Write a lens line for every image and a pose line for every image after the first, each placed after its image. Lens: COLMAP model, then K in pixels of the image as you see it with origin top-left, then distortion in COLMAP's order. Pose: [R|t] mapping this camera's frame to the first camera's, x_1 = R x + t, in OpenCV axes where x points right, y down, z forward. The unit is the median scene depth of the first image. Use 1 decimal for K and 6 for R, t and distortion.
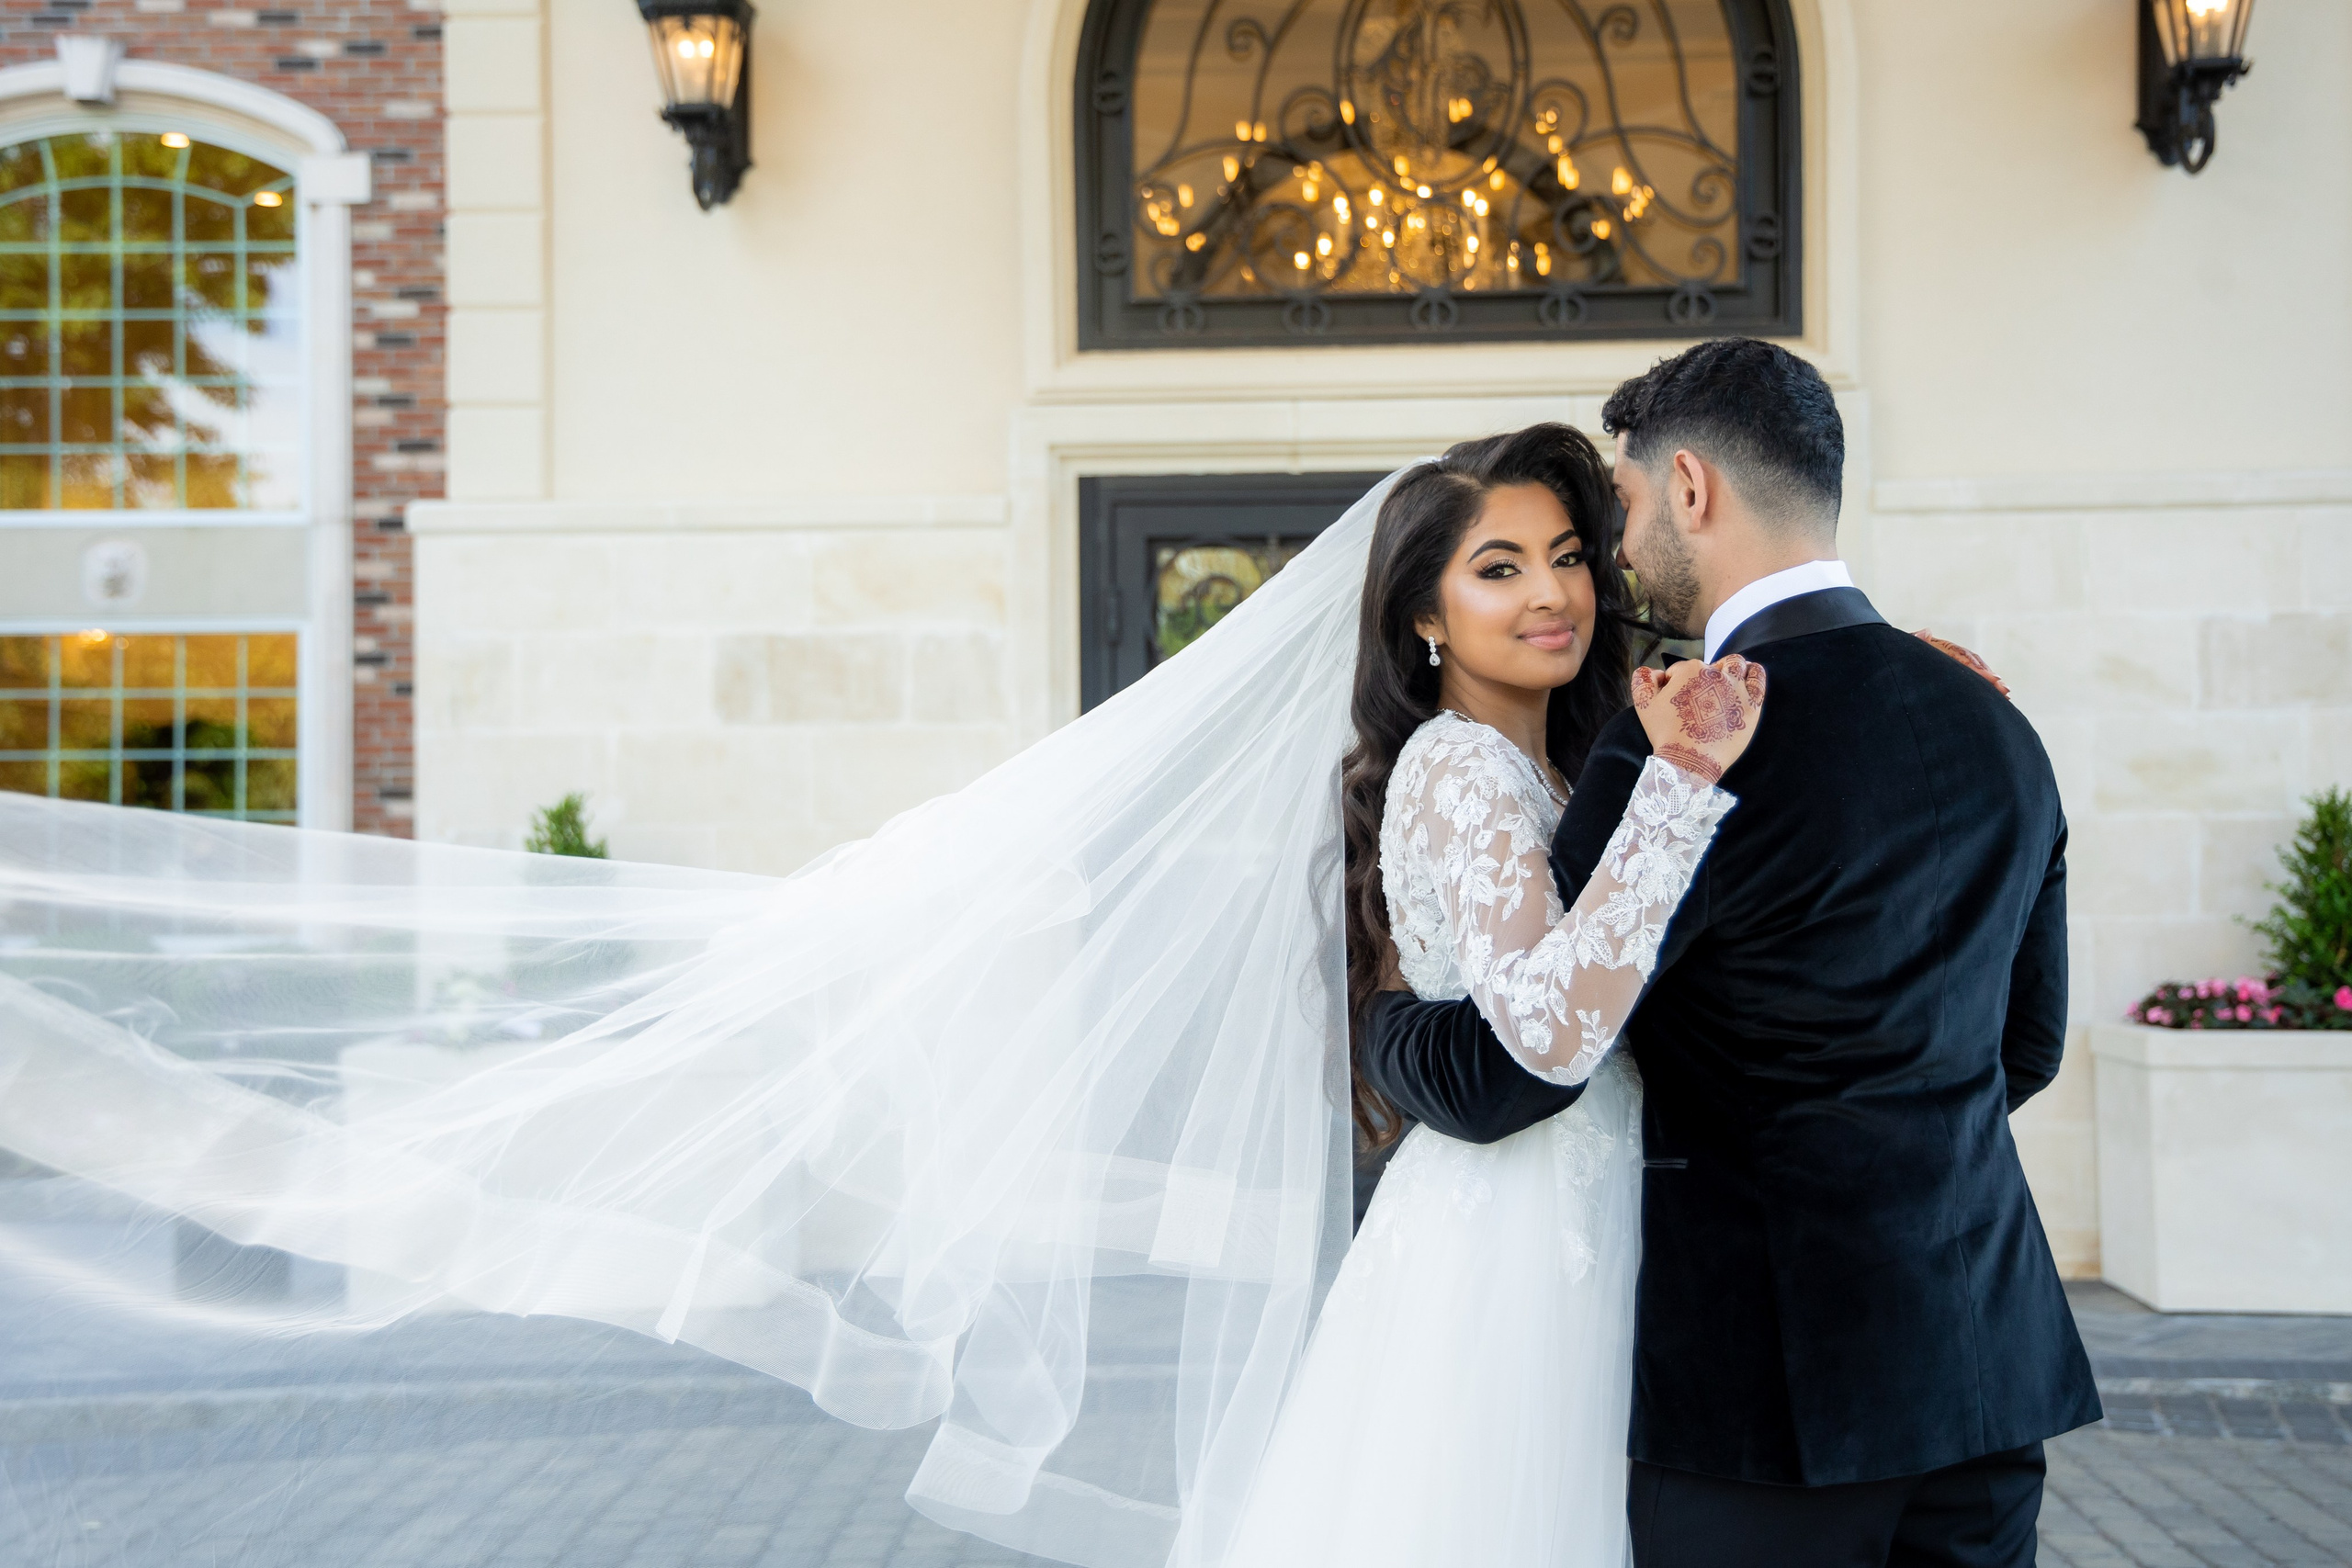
lens RADIAL K [[3009.9, 0, 1193.3], [0, 3009.9, 767.4], [0, 0, 1]] dist [0.175671, 0.000000]
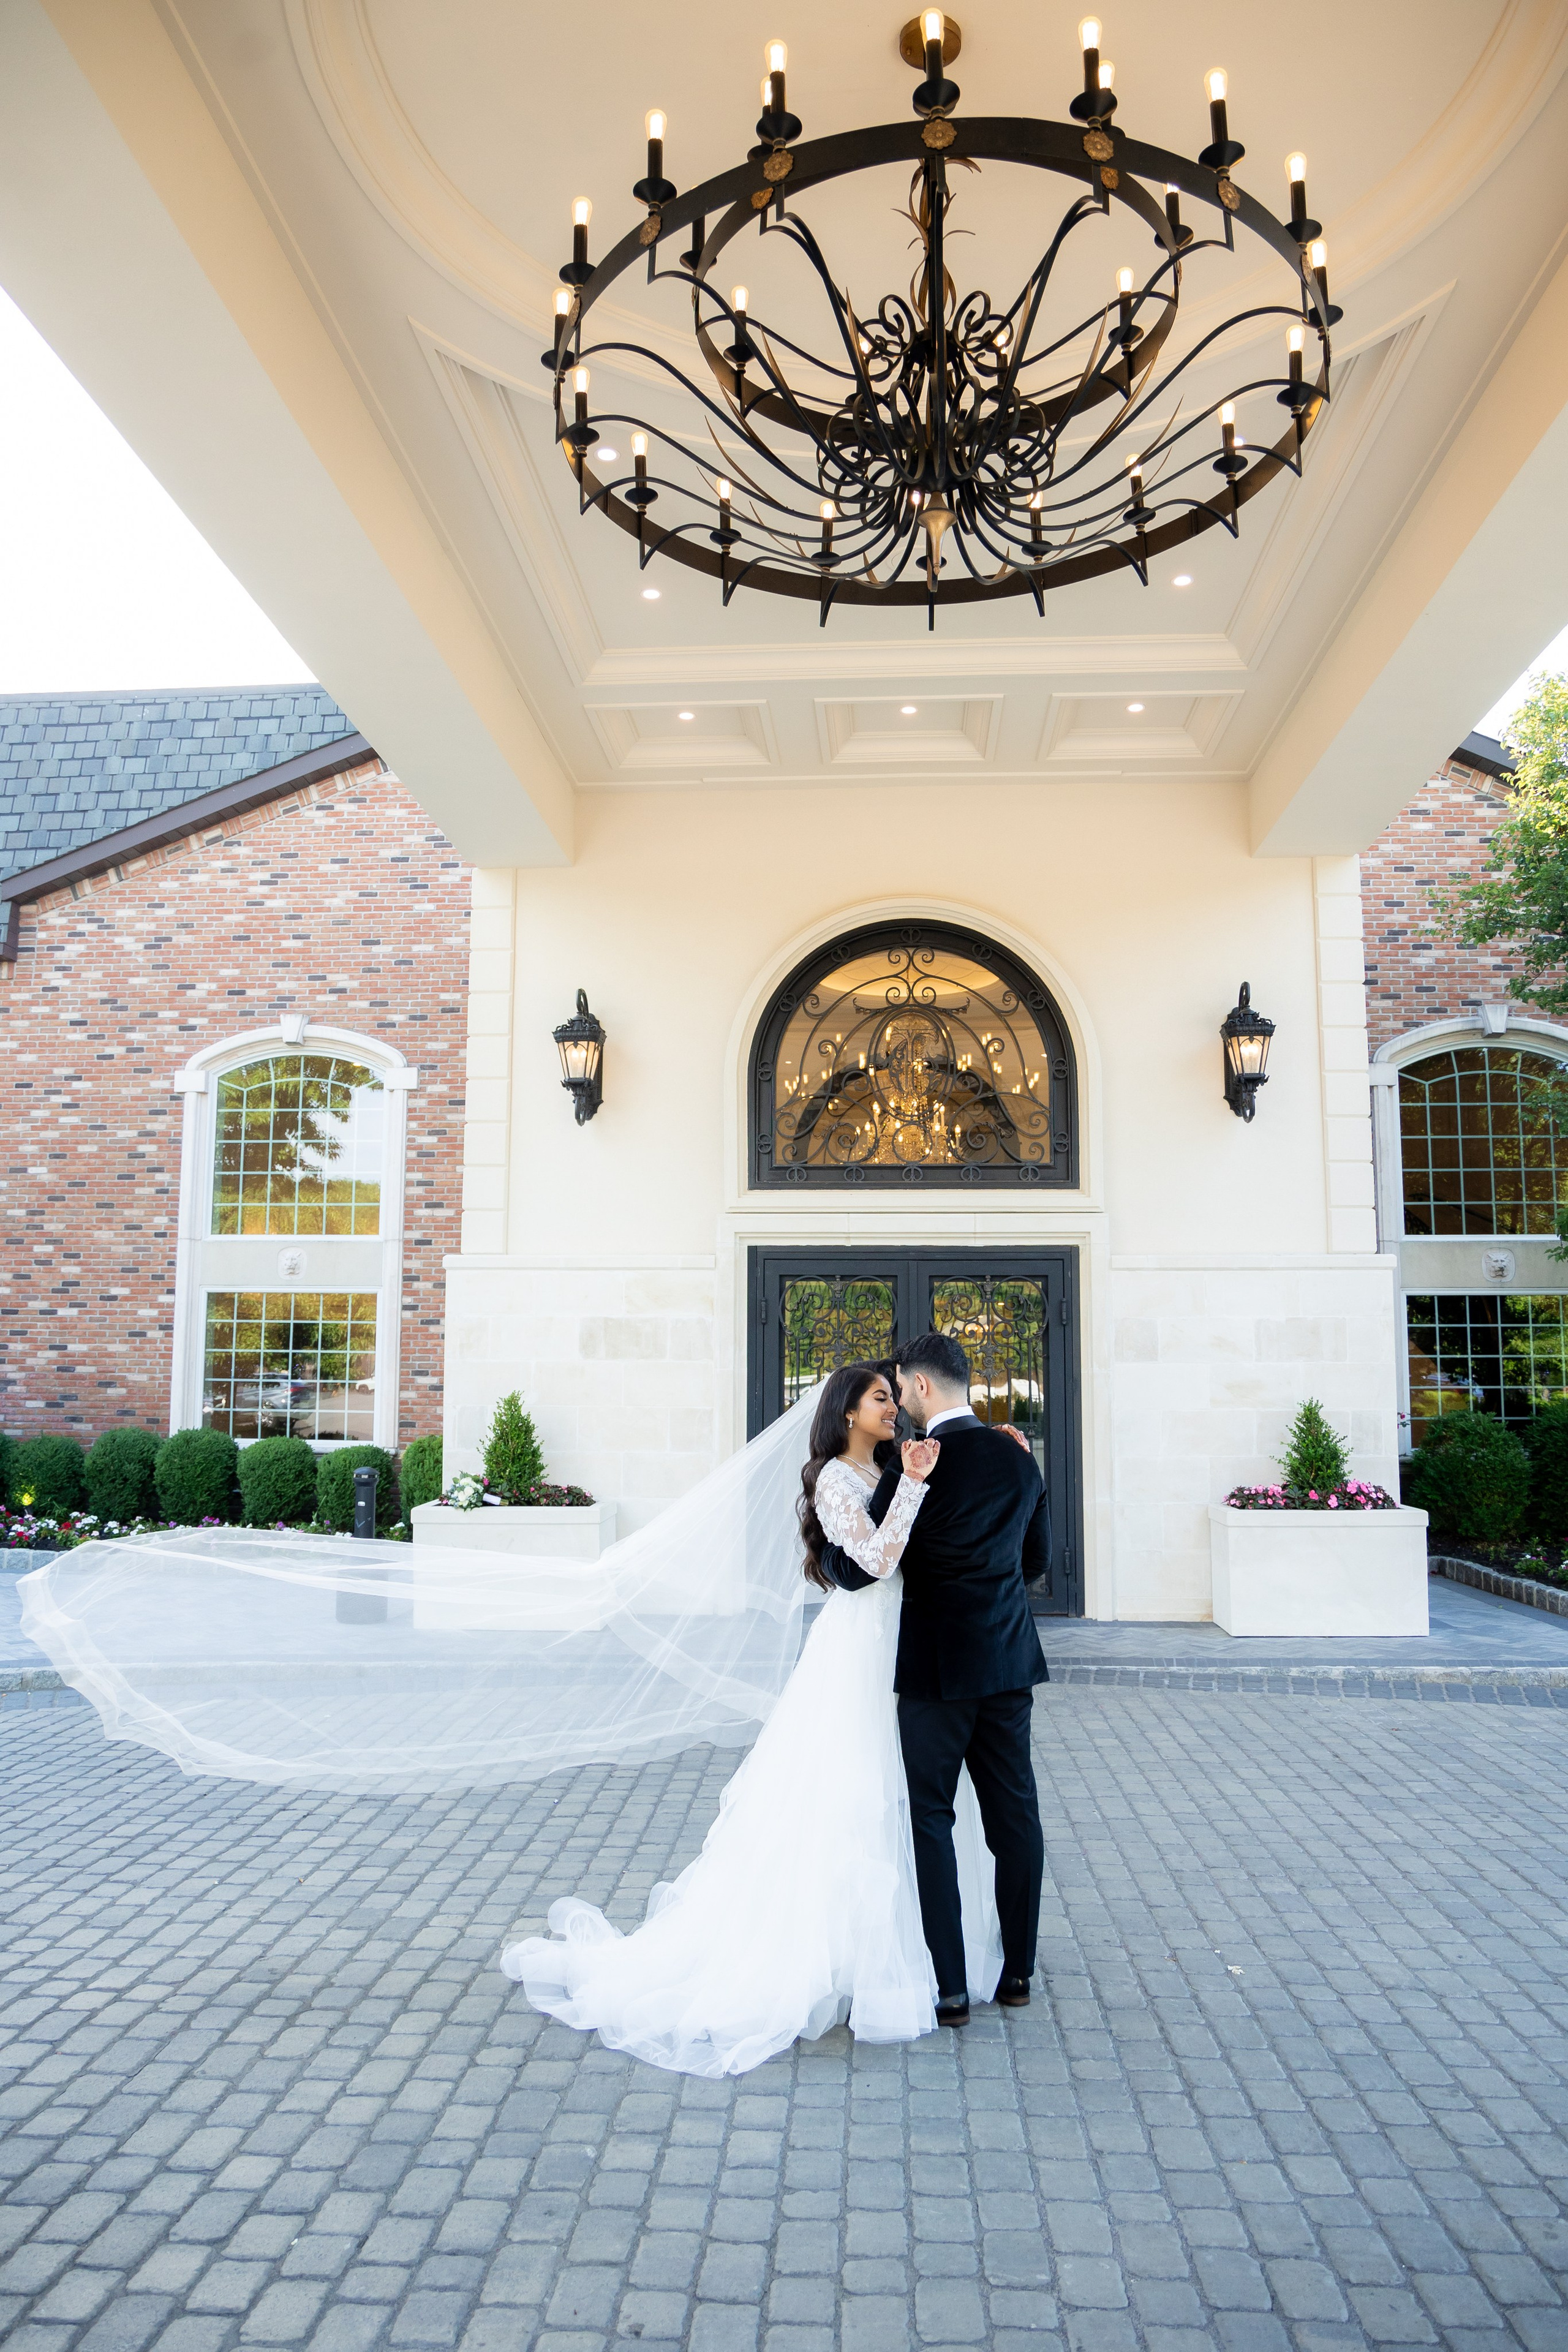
lens RADIAL K [[1690.9, 0, 799.6], [0, 1690.9, 1186.7], [0, 0, 1]] dist [-0.054812, 0.034178]
pose [[0.999859, 0.007837, -0.014832, 0.016661], [-0.009007, 0.996714, -0.080498, -0.043344], [0.014152, 0.080620, 0.996644, -0.221760]]
